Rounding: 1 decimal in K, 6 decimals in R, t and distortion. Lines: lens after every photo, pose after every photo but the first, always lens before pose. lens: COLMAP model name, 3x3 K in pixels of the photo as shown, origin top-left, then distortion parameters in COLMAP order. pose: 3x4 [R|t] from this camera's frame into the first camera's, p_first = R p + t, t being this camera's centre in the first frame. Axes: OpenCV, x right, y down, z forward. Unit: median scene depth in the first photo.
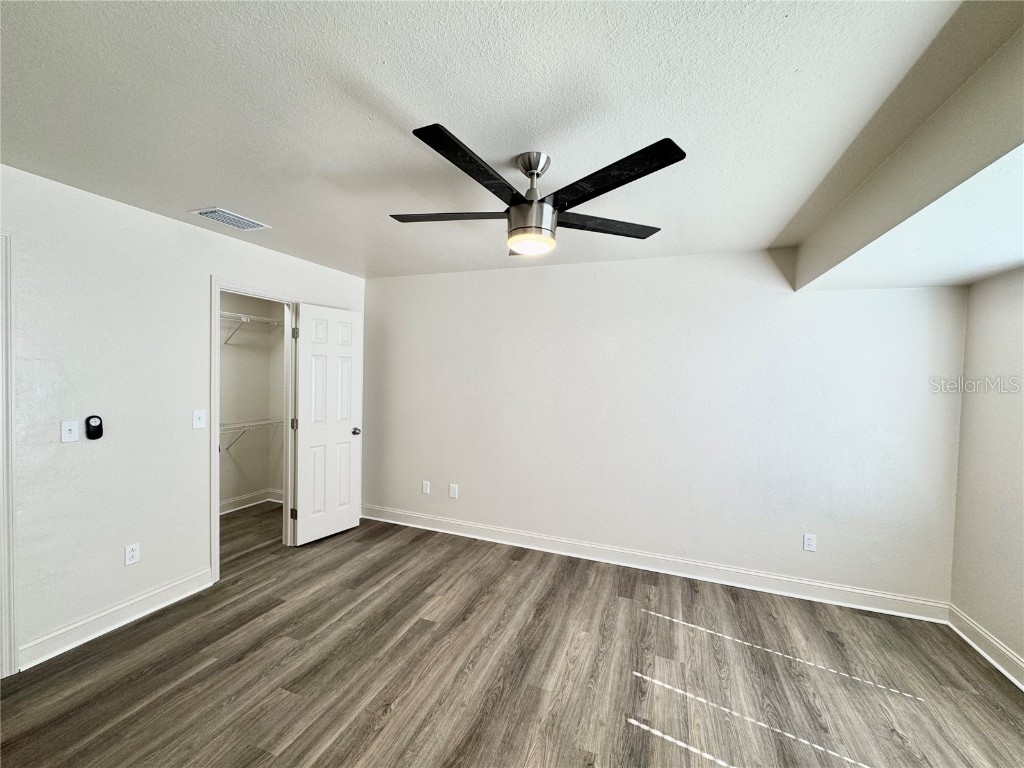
lens RADIAL K [[408.5, 0, 517.8], [0, 408.5, 386.3], [0, 0, 1]] dist [-0.001399, -0.000140]
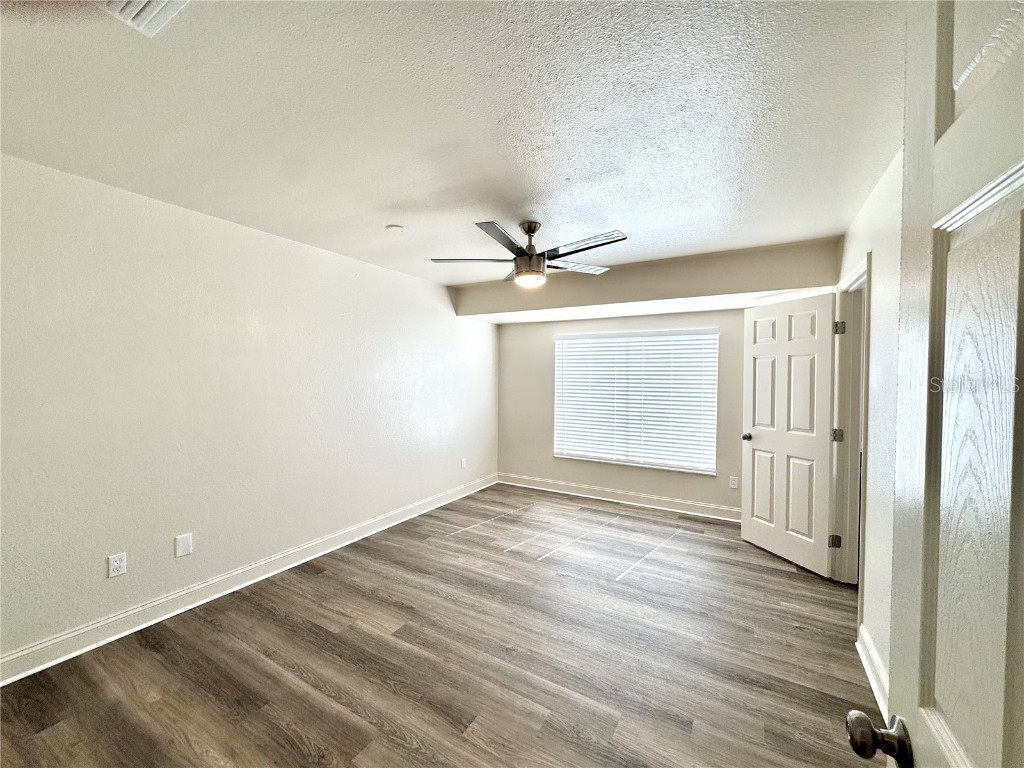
lens RADIAL K [[408.5, 0, 509.0], [0, 408.5, 381.8], [0, 0, 1]] dist [-0.001399, -0.000140]
pose [[0.177603, -0.039290, 0.983318, -1.023607], [0.025470, 0.999052, 0.035318, -0.016569], [-0.983772, 0.018772, 0.178436, 0.551522]]
